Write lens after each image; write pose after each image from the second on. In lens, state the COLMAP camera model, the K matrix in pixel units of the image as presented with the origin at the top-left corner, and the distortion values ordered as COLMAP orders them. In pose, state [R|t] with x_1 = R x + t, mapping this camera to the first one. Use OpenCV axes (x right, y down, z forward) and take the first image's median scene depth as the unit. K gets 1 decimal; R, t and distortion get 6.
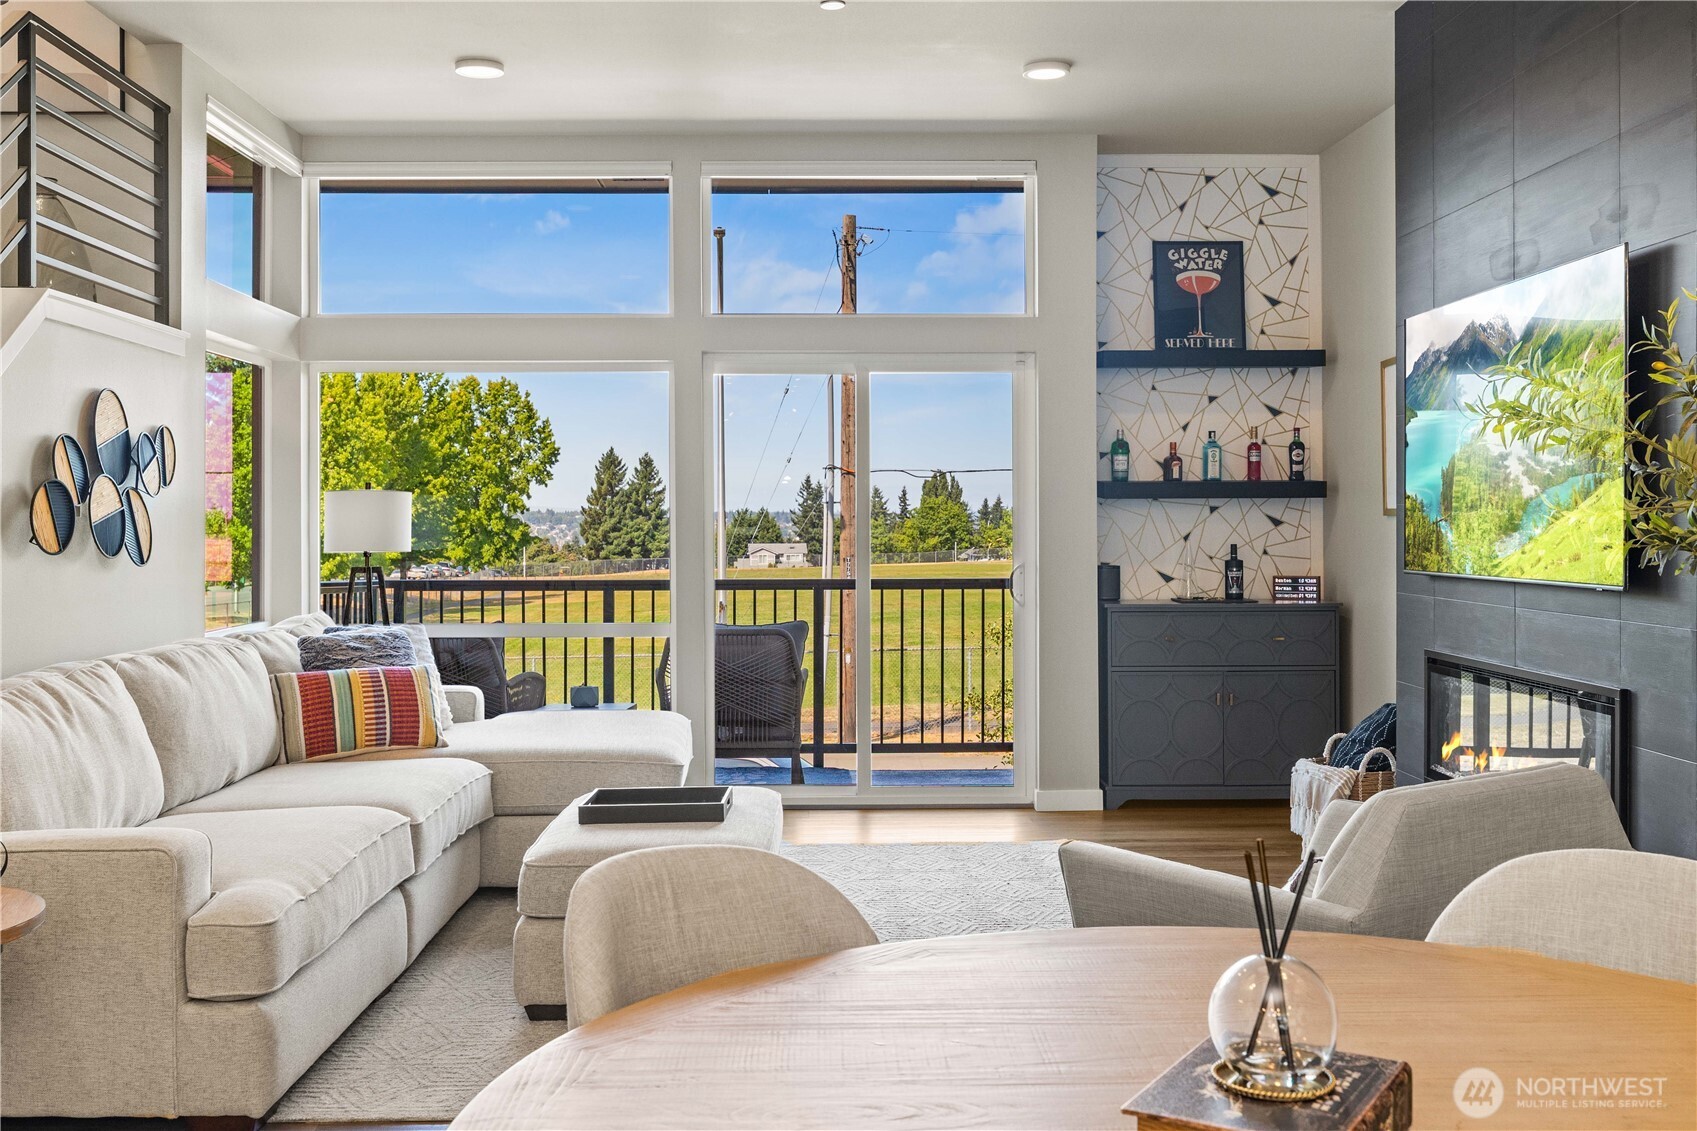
lens RADIAL K [[1647.4, 0, 852.6], [0, 1647.4, 513.6], [0, 0, 1]] dist [-0.036114, 0.000000]
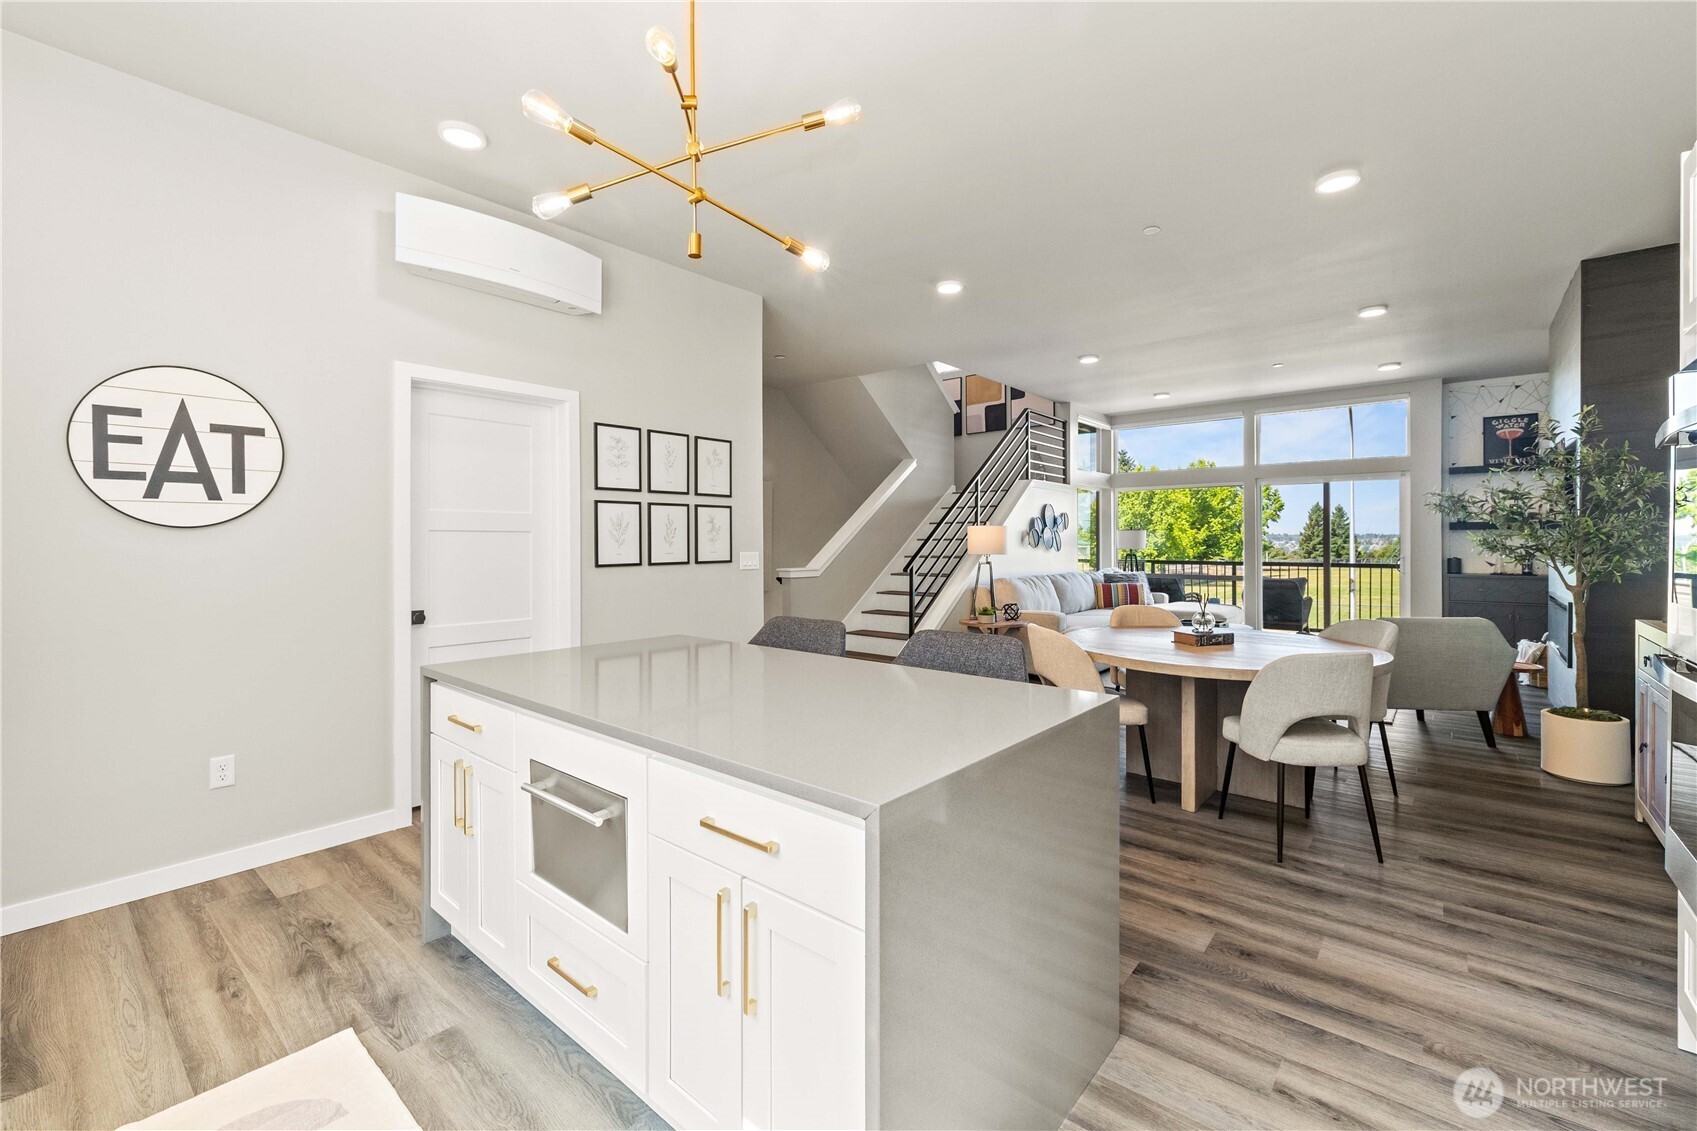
lens RADIAL K [[714.5, 0, 835.0], [0, 714.5, 542.7], [0, 0, 1]] dist [-0.002879, 0.000674]
pose [[0.735401, 0.002693, -0.677627, 0.193459], [0.003575, 0.999963, 0.007854, -0.001693], [0.677623, -0.008198, 0.735364, -0.352654]]
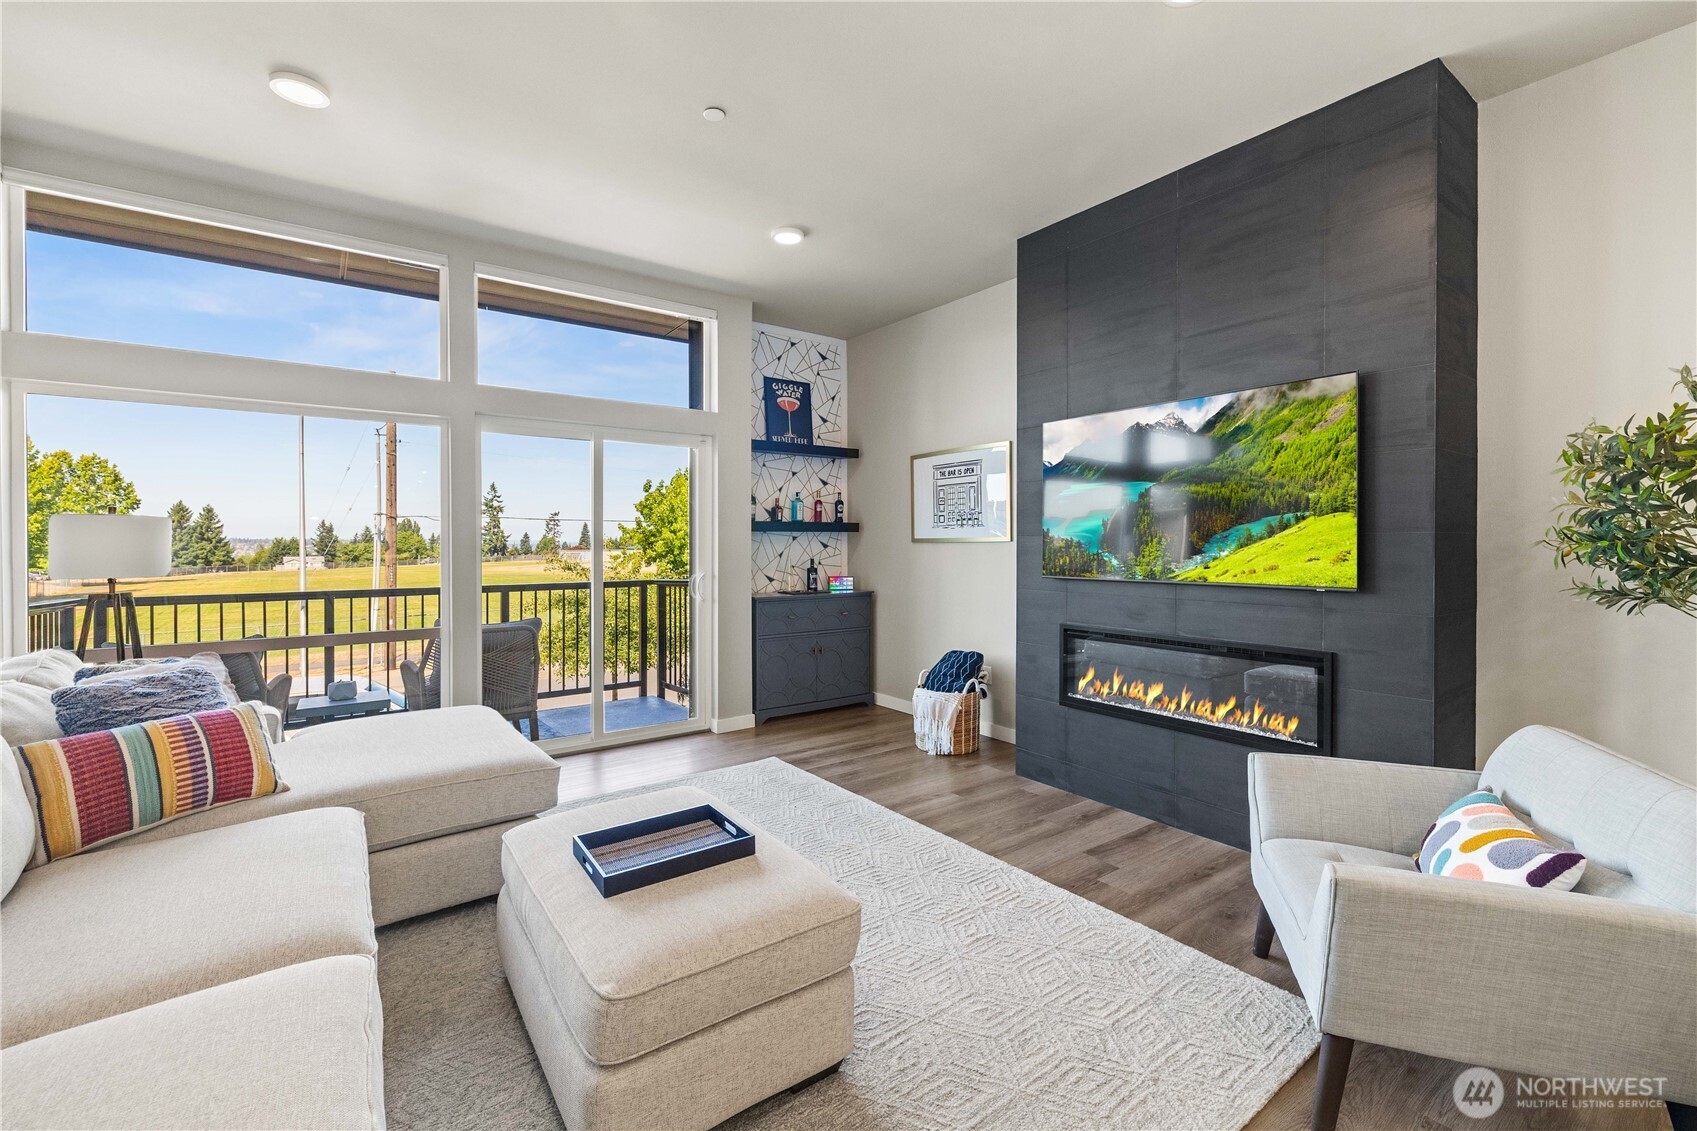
lens RADIAL K [[714.5, 0, 848.3], [0, 714.5, 548.0], [0, 0, 1]] dist [-0.002879, 0.000674]
pose [[0.819553, -0.003457, 0.572992, -0.161613], [-0.002278, 0.999954, 0.009290, 0.000337], [-0.572998, -0.008919, 0.819508, 0.362219]]
